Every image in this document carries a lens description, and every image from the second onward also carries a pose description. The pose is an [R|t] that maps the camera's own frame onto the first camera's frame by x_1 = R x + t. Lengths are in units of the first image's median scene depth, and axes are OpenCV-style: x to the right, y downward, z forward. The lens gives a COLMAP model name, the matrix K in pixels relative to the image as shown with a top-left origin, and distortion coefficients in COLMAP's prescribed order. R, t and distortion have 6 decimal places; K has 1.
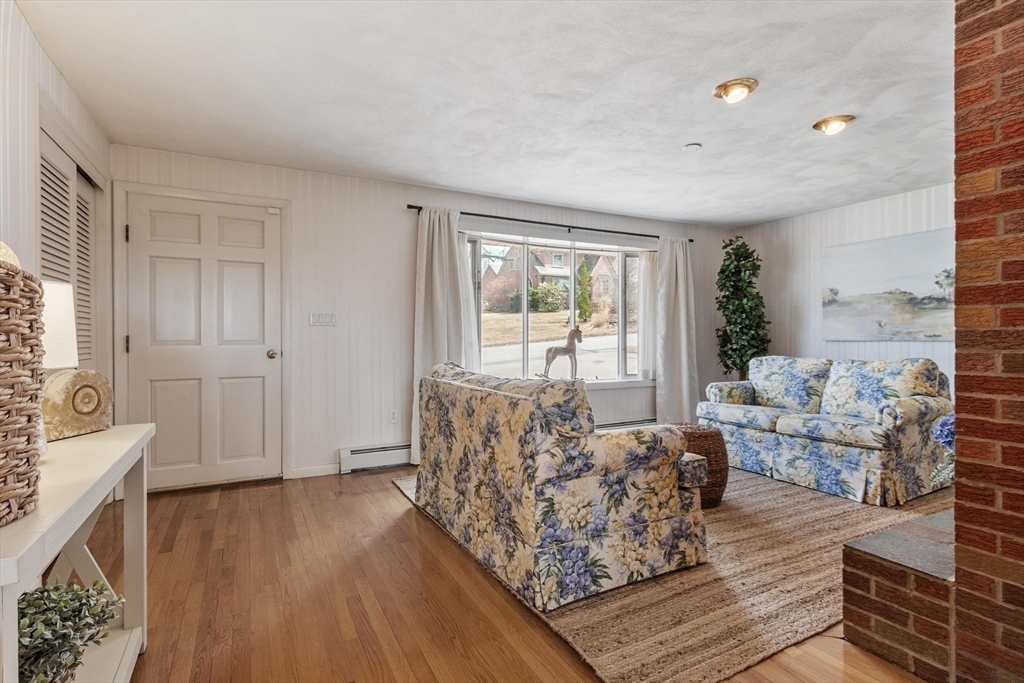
lens RADIAL K [[489.6, 0, 503.5], [0, 489.6, 340.2], [0, 0, 1]] dist [0.002253, -0.002617]
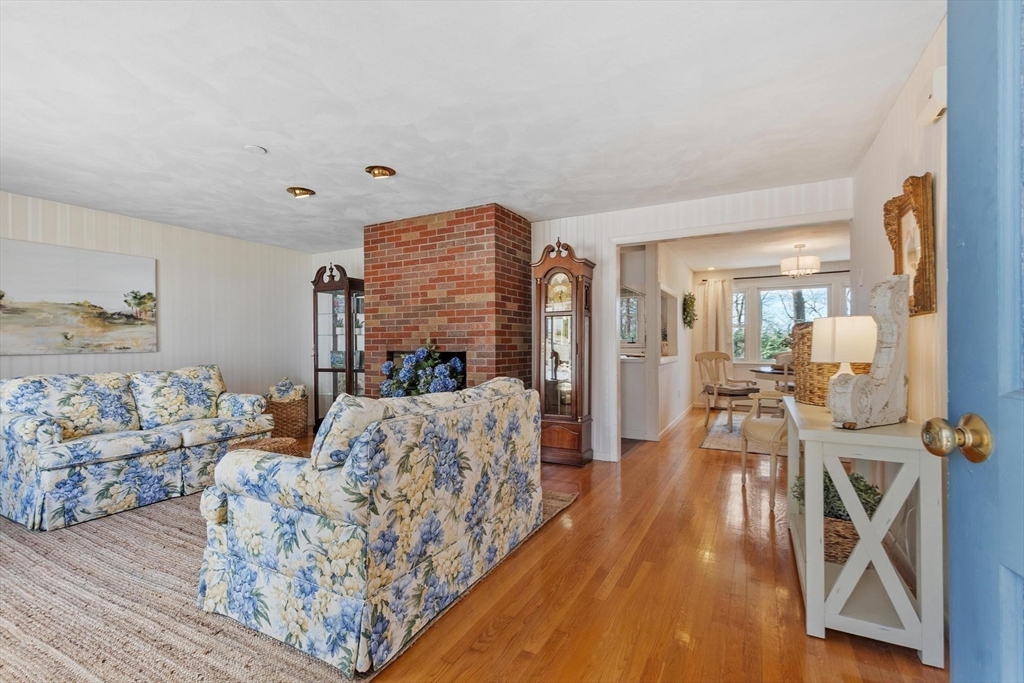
lens RADIAL K [[465.7, 0, 504.3], [0, 465.7, 341.8], [0, 0, 1]] dist [0.001419, -0.000216]
pose [[-0.553617, 0.008752, 0.832726, -0.506930], [0.011683, 0.999928, -0.002742, -0.010207], [-0.832690, 0.008211, -0.553679, 0.877189]]
